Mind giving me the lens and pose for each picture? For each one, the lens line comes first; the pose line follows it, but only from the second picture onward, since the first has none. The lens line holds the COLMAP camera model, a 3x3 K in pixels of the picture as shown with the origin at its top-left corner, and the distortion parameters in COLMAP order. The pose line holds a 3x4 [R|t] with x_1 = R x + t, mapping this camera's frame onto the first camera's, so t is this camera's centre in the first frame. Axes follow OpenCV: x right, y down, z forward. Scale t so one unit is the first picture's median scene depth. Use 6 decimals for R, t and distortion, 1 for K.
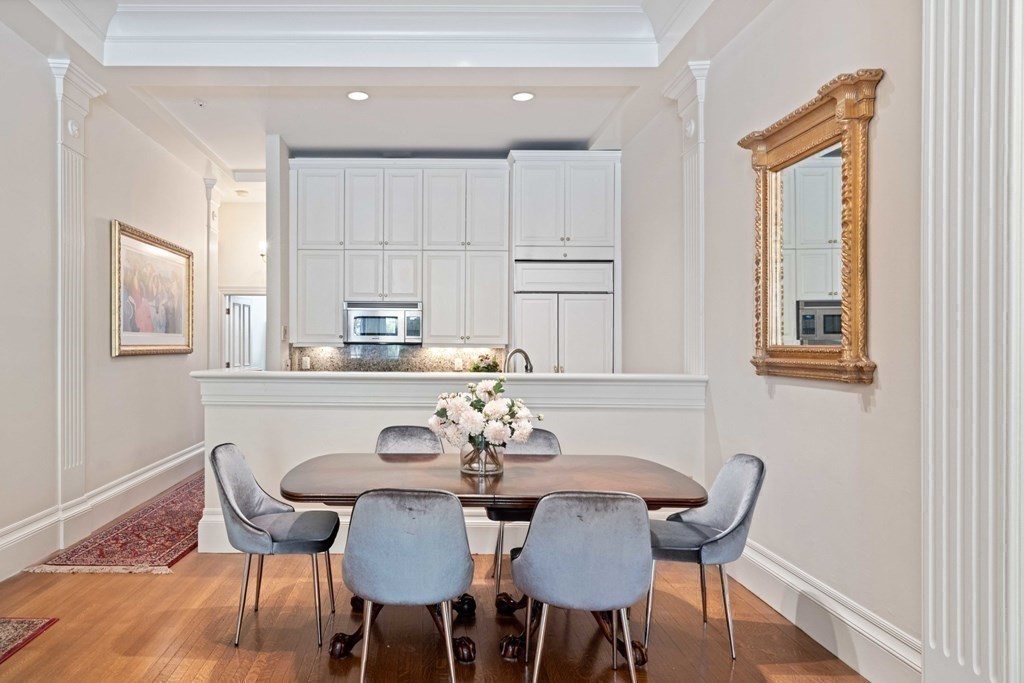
lens RADIAL K [[635.9, 0, 518.2], [0, 635.9, 349.5], [0, 0, 1]] dist [0.010393, 0.002525]
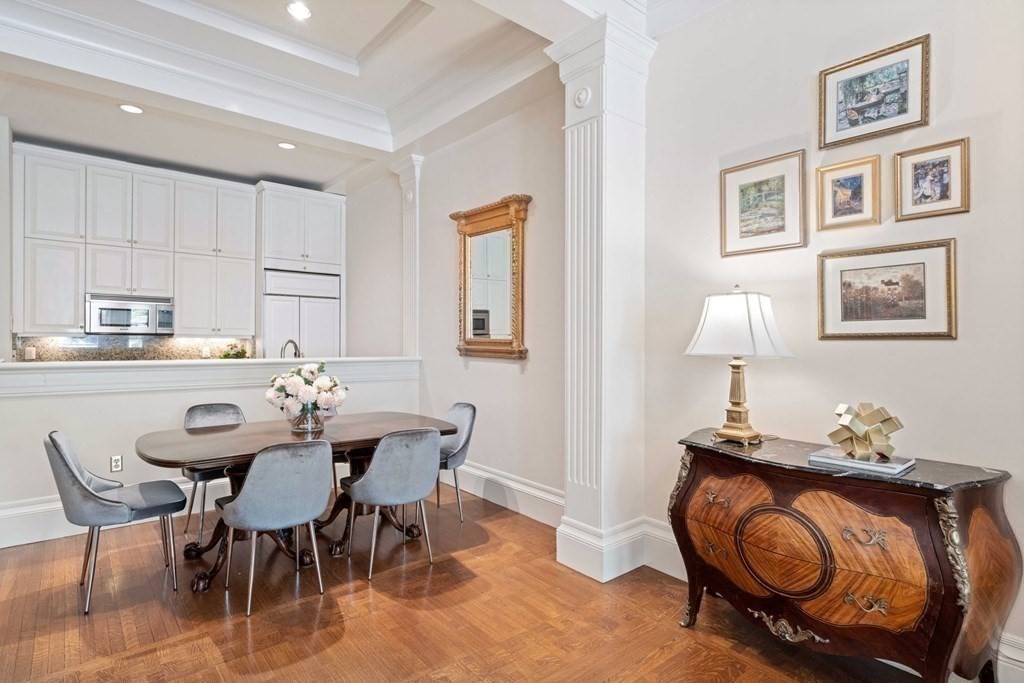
lens RADIAL K [[532.3, 0, 501.7], [0, 532.3, 333.6], [0, 0, 1]] dist [0.000091, 0.002521]
pose [[0.762196, 0.008092, 0.647295, -0.411957], [-0.005044, 0.999966, -0.006561, -0.009673], [-0.647326, 0.001736, 0.762211, -0.128204]]
